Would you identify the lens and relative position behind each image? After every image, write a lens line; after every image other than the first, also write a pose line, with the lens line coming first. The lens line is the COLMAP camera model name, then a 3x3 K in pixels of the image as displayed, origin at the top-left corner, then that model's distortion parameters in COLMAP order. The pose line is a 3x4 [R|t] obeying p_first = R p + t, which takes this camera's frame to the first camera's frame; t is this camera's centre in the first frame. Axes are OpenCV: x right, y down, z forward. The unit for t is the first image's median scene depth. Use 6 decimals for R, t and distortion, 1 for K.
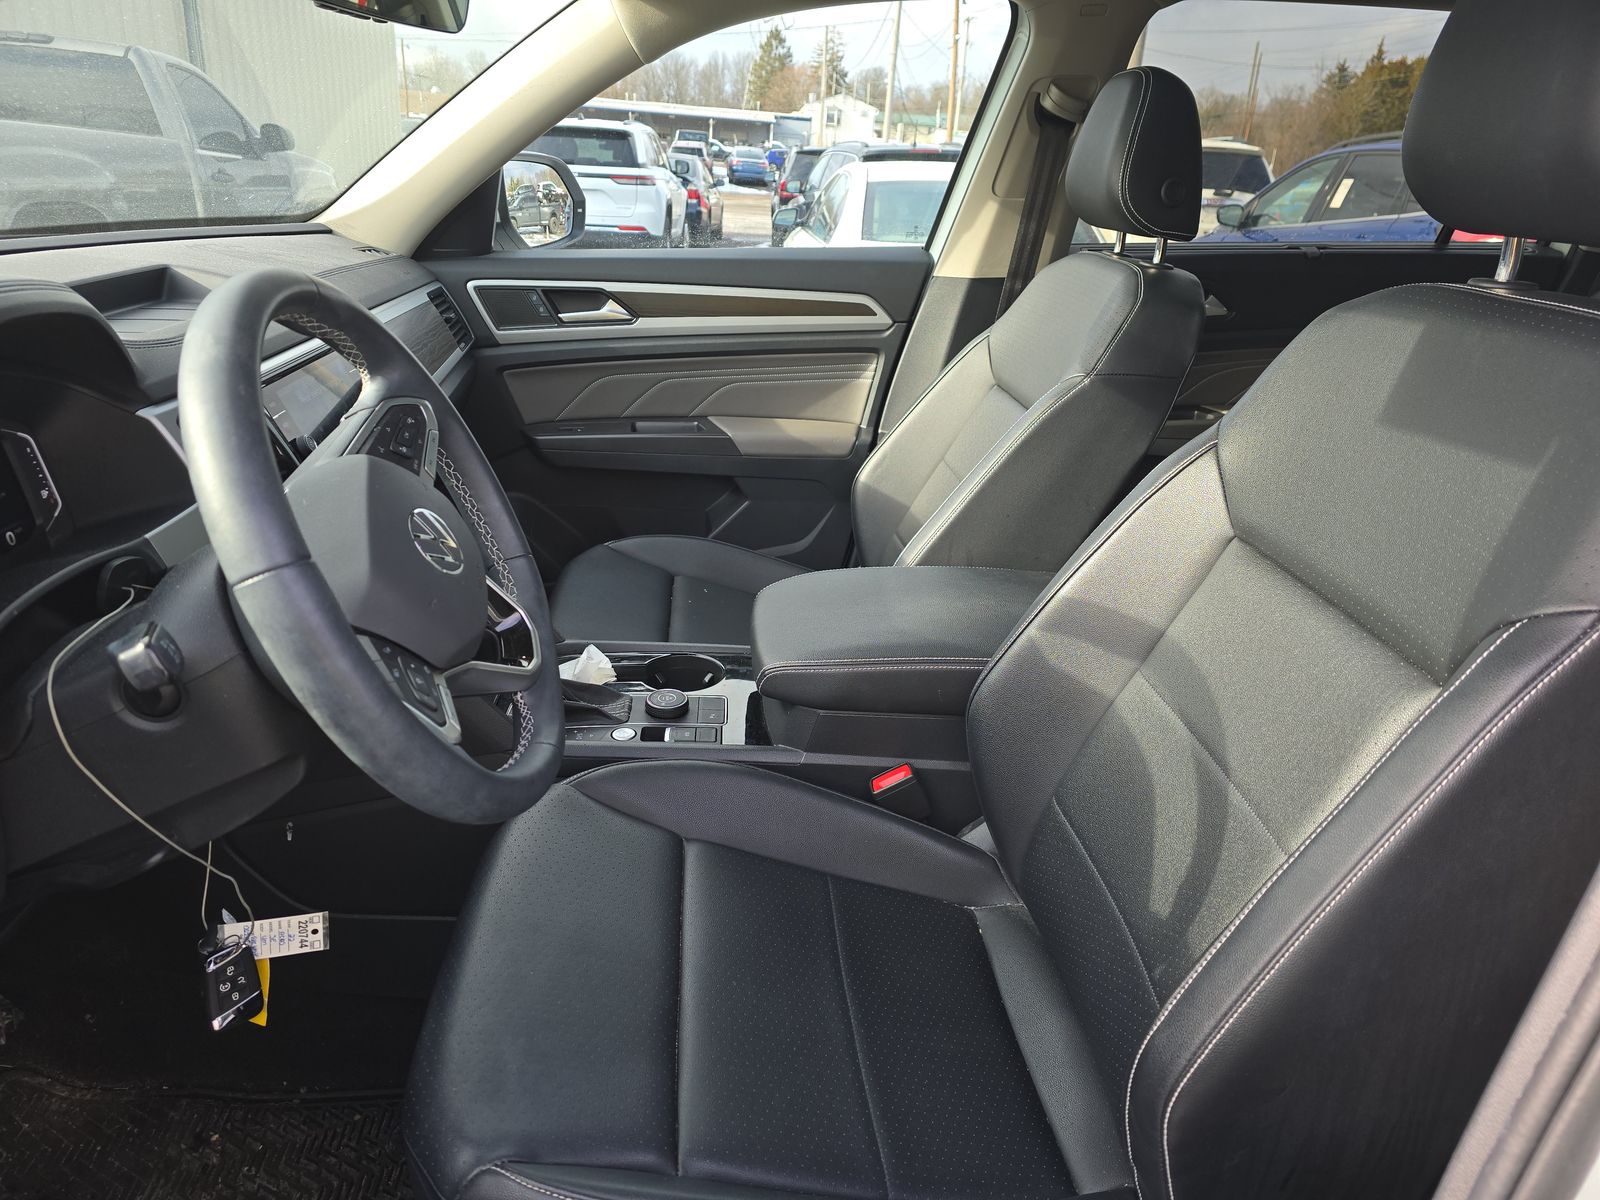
lens RADIAL K [[1074.9, 0, 794.3], [0, 1074.9, 605.0], [0, 0, 1]] dist [0.036960, -0.026304]
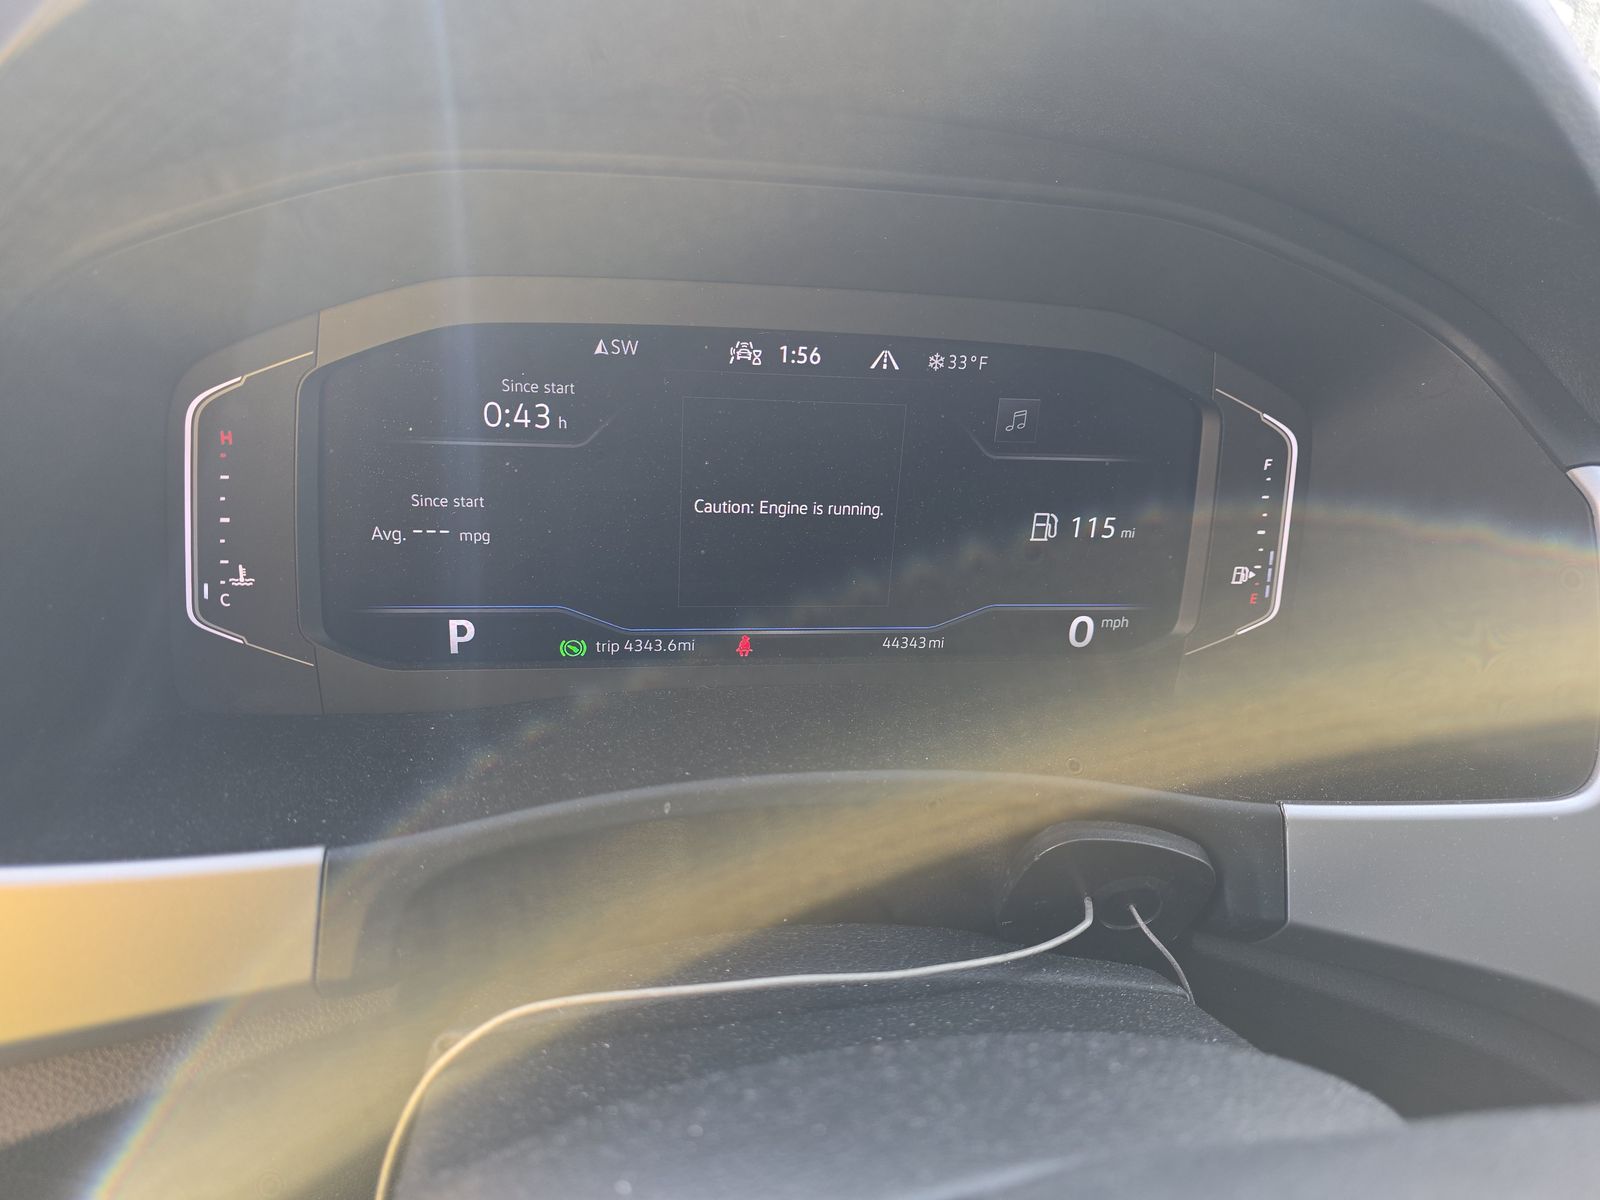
lens RADIAL K [[1074.9, 0, 795.0], [0, 1074.9, 595.0], [0, 0, 1]] dist [0.036960, -0.026304]
pose [[0.117552, 0.405243, -0.906620, -0.158903], [-0.455569, 0.833222, 0.313367, -0.067598], [0.882405, 0.376191, 0.282563, 0.343916]]
